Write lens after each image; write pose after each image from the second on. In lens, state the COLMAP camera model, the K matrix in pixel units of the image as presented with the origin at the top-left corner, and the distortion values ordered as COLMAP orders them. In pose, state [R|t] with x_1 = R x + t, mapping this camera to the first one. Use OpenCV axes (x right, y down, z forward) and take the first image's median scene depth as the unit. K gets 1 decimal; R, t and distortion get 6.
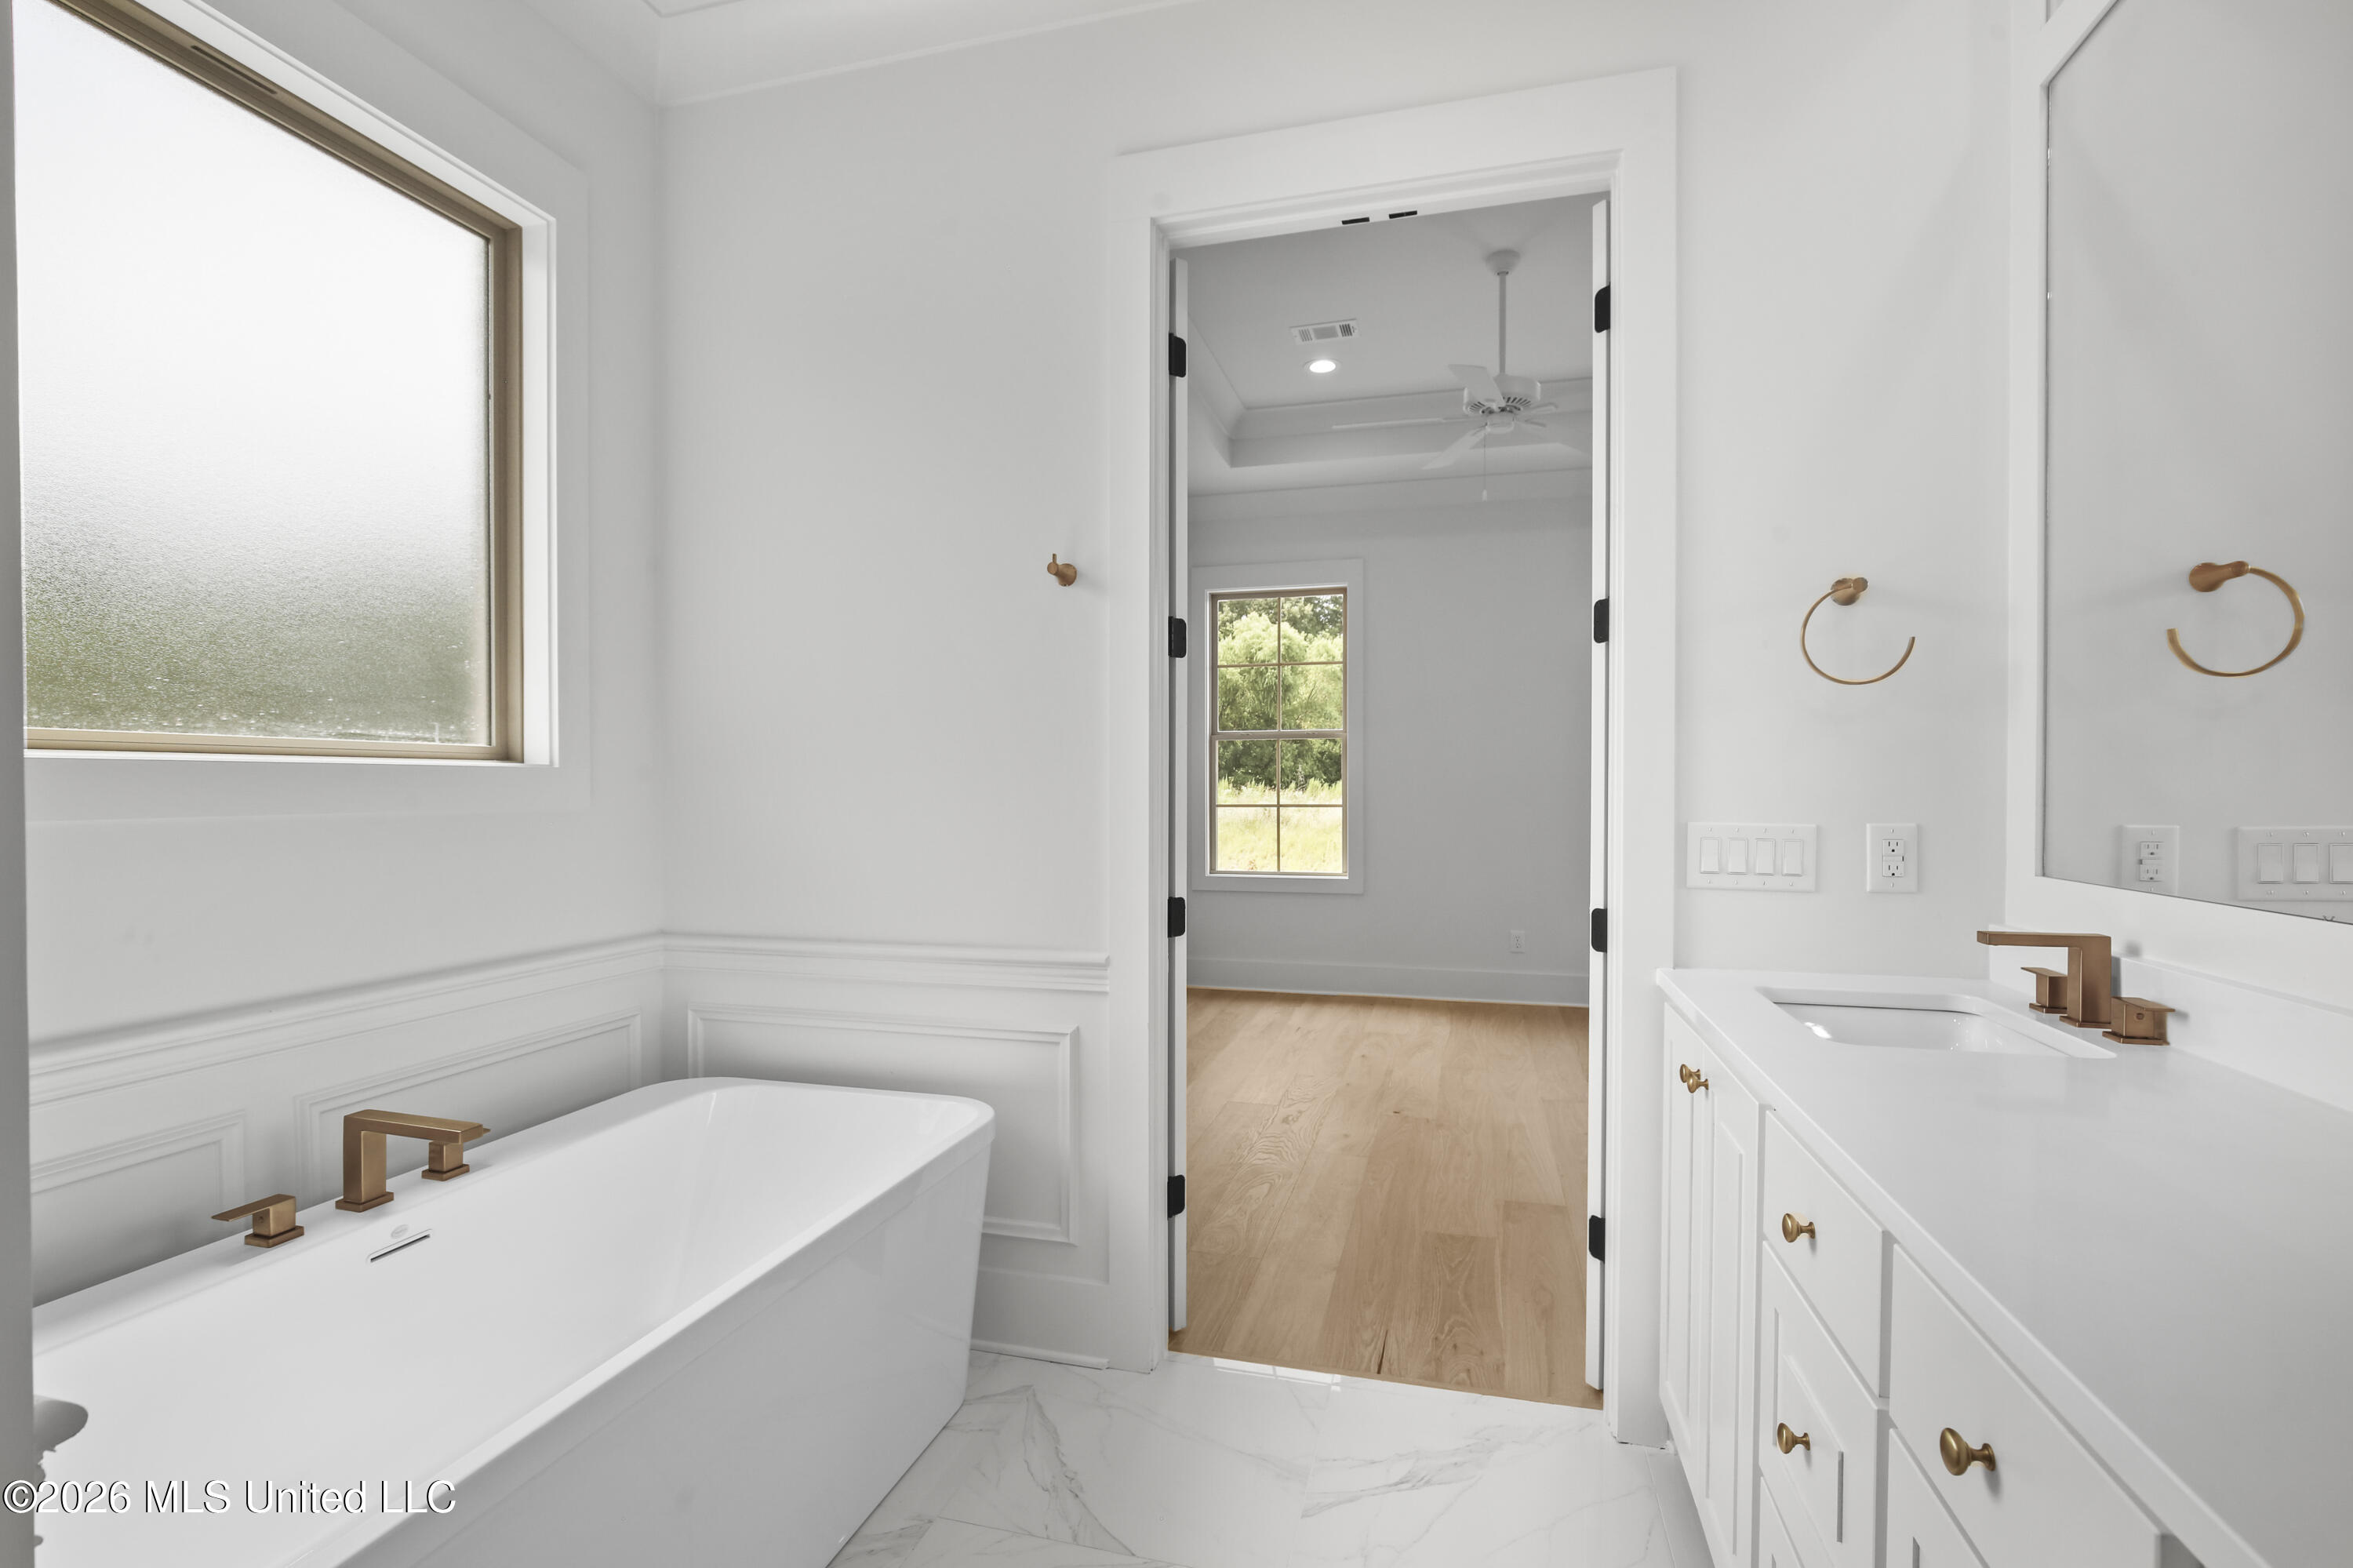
lens RADIAL K [[1086.8, 0, 1172.7], [0, 1086.8, 792.7], [0, 0, 1]] dist [-0.004780, -0.000276]
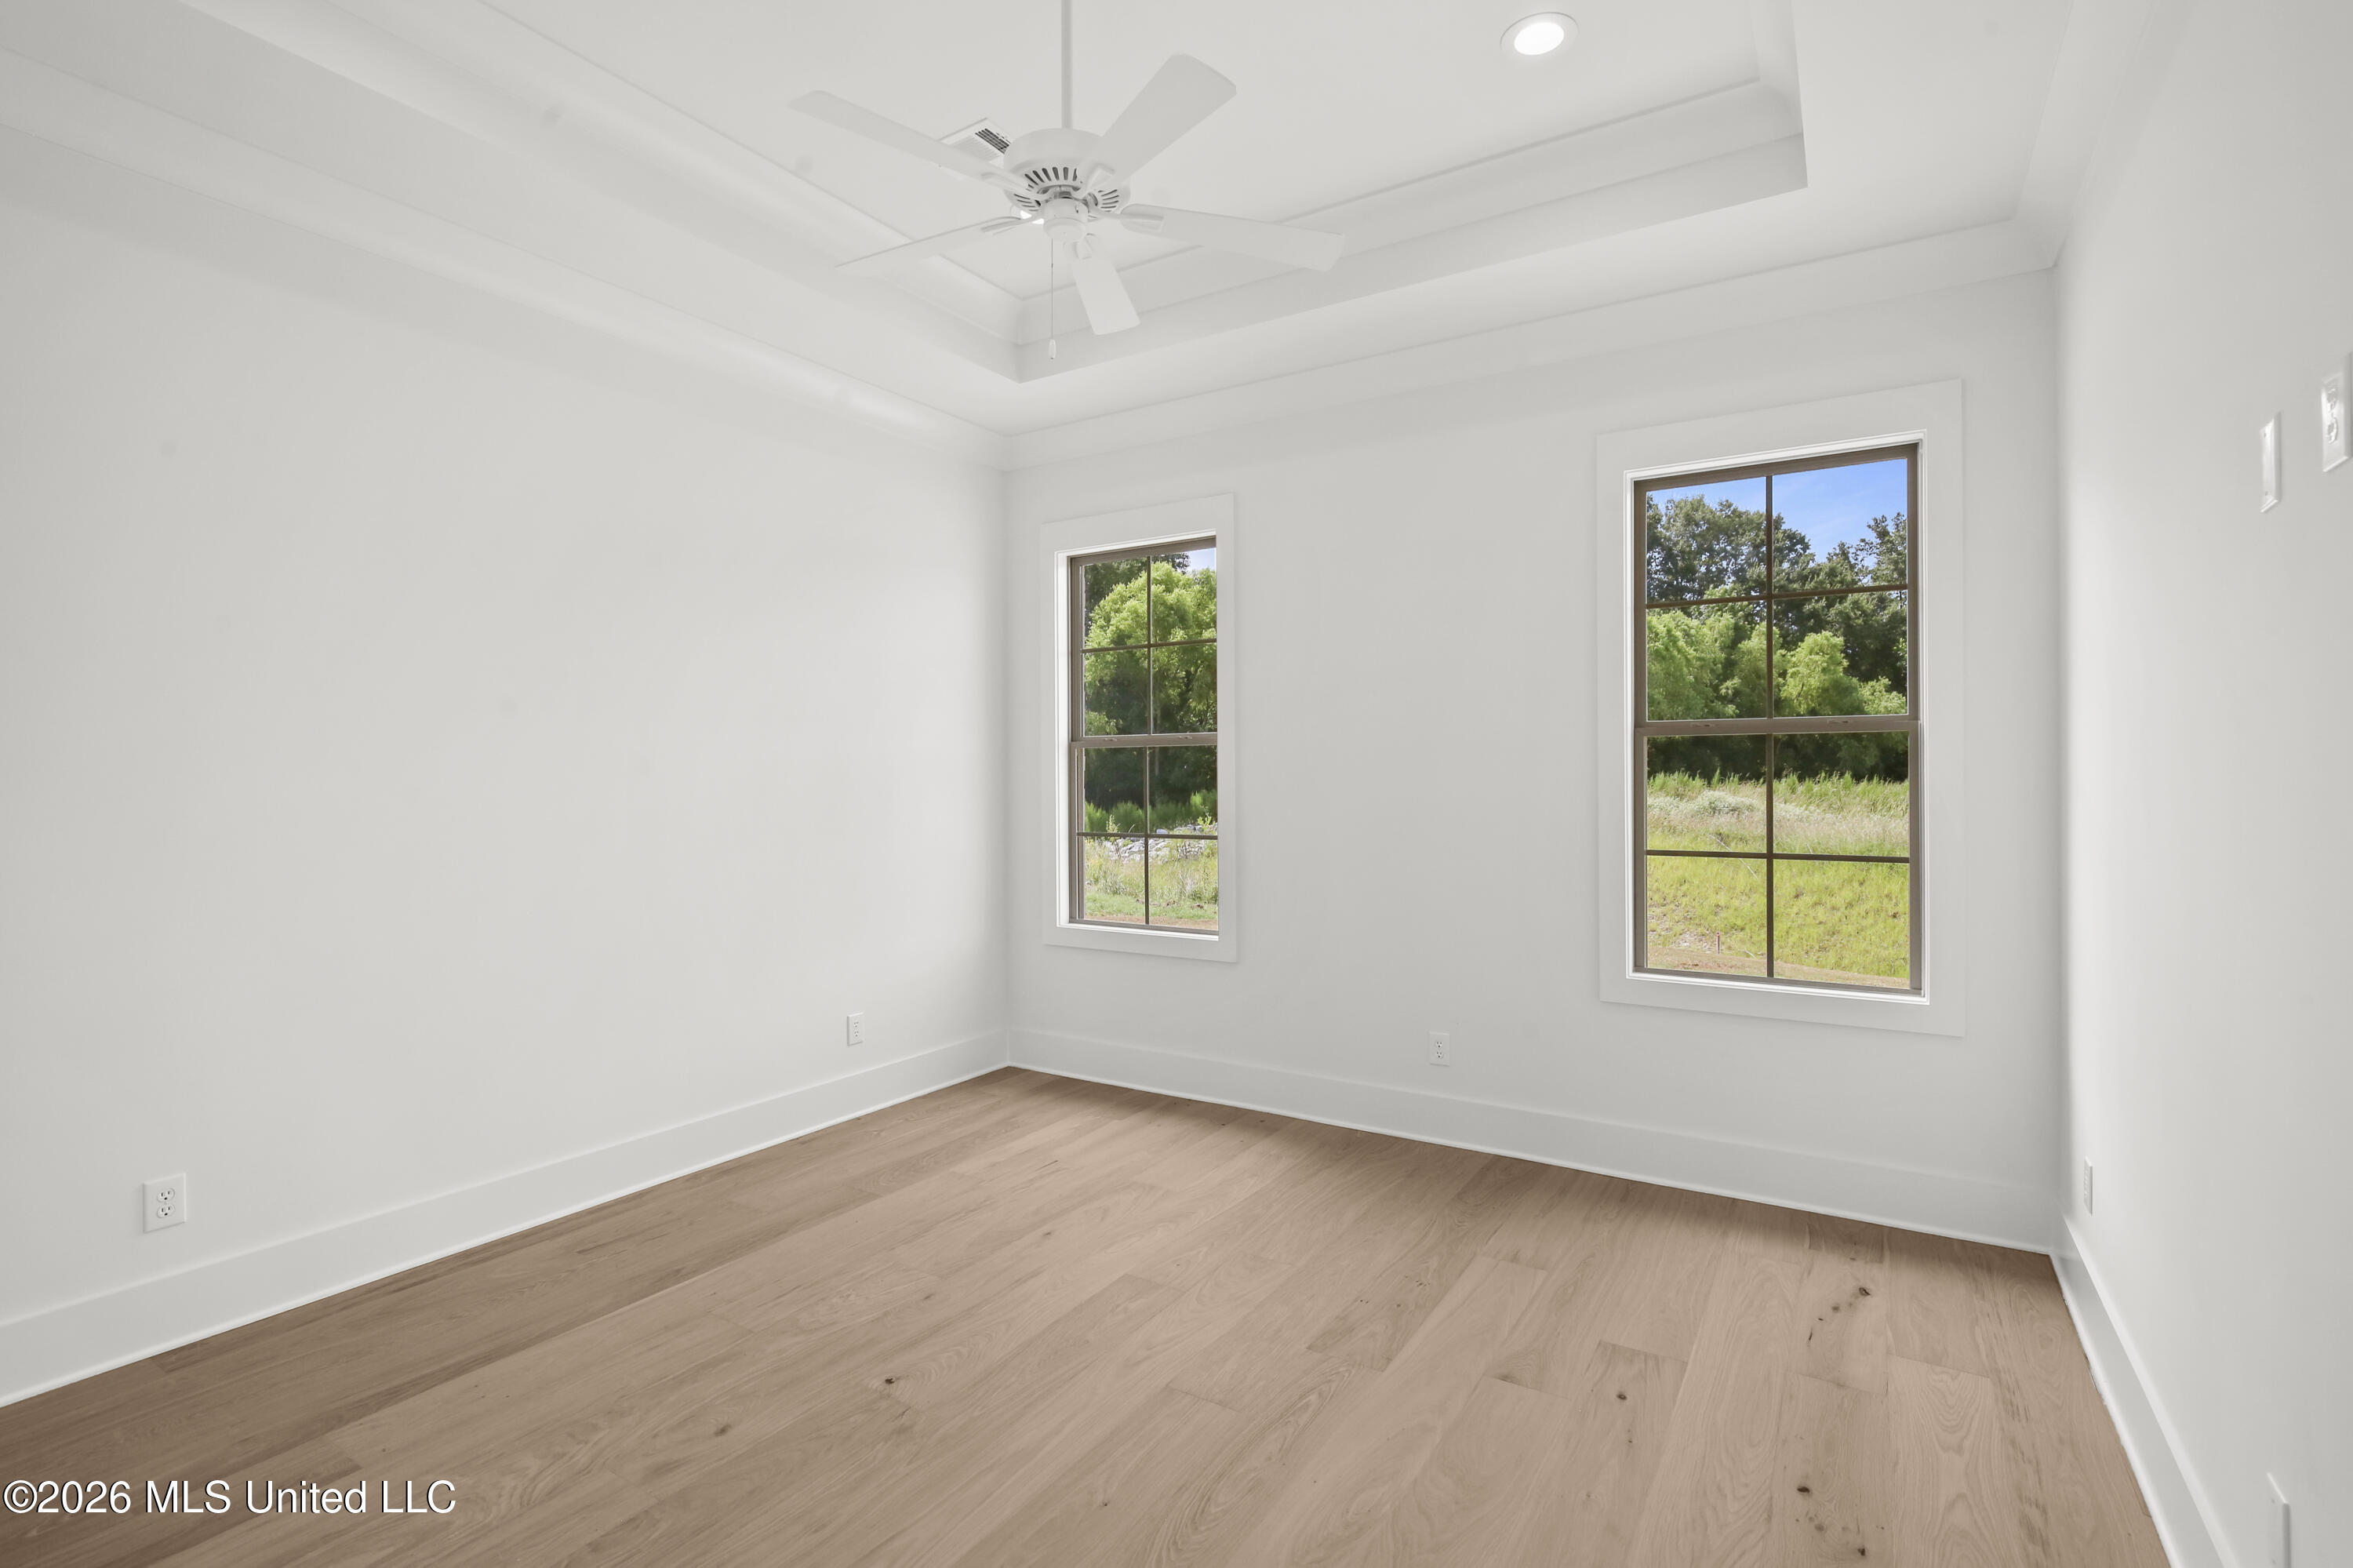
lens RADIAL K [[1086.8, 0, 1170.1], [0, 1086.8, 778.1], [0, 0, 1]] dist [-0.004780, -0.000276]
pose [[0.952672, -0.008655, -0.303877, 0.441570], [0.006128, 0.999938, -0.009270, -0.027101], [0.303938, 0.006969, 0.952666, 0.387236]]
